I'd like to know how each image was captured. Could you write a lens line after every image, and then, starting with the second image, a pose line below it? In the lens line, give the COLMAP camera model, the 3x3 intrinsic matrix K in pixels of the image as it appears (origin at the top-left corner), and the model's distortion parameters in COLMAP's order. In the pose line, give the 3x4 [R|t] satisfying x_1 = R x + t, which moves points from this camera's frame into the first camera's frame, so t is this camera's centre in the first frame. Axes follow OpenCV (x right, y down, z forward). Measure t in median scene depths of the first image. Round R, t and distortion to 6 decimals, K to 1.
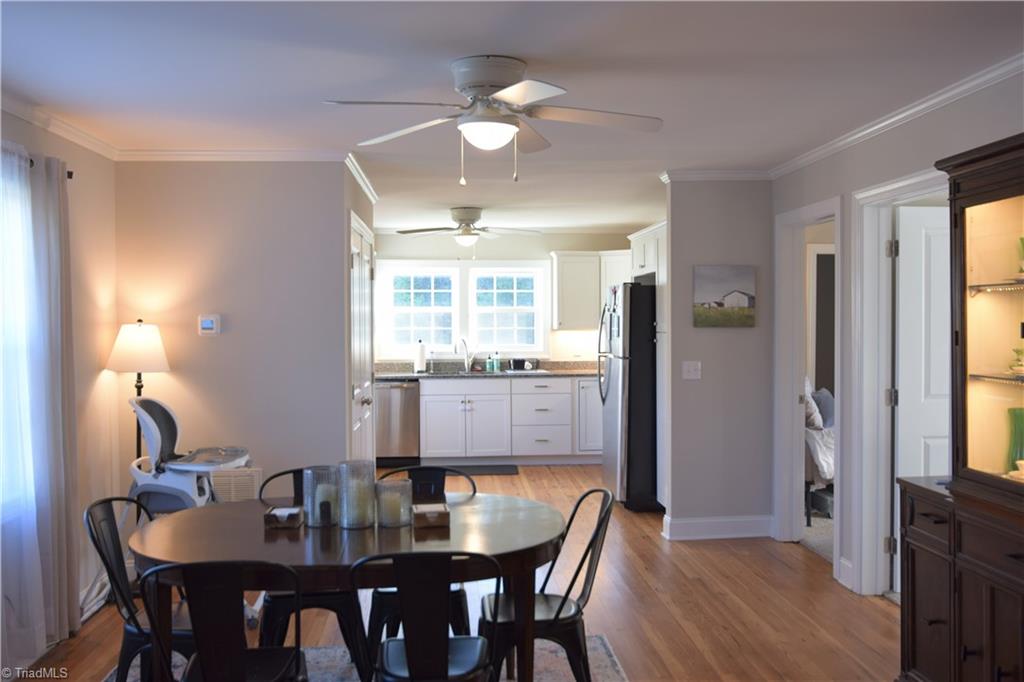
lens RADIAL K [[860.1, 0, 511.2], [0, 860.1, 342.4], [0, 0, 1]] dist [-0.018638, 0.000296]
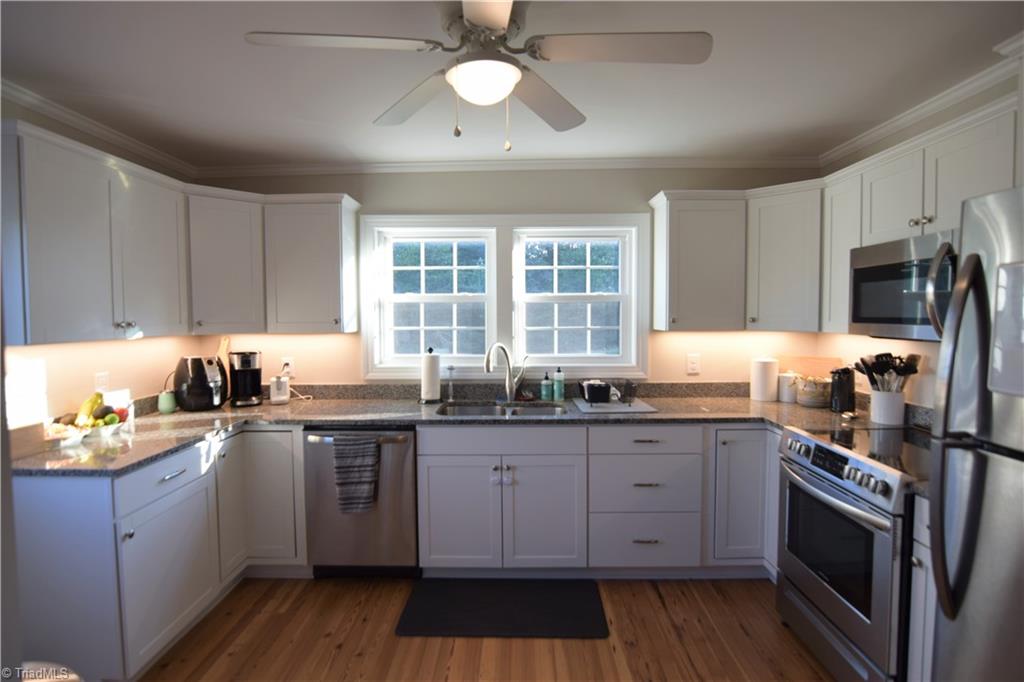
lens RADIAL K [[507.4, 0, 506.9], [0, 507.4, 340.4], [0, 0, 1]] dist [0.004015, -0.000014]
pose [[0.995149, 0.003285, -0.098323, -0.018153], [-0.000031, 0.999453, 0.033080, -0.019668], [0.098378, -0.032917, 0.994605, 0.647945]]
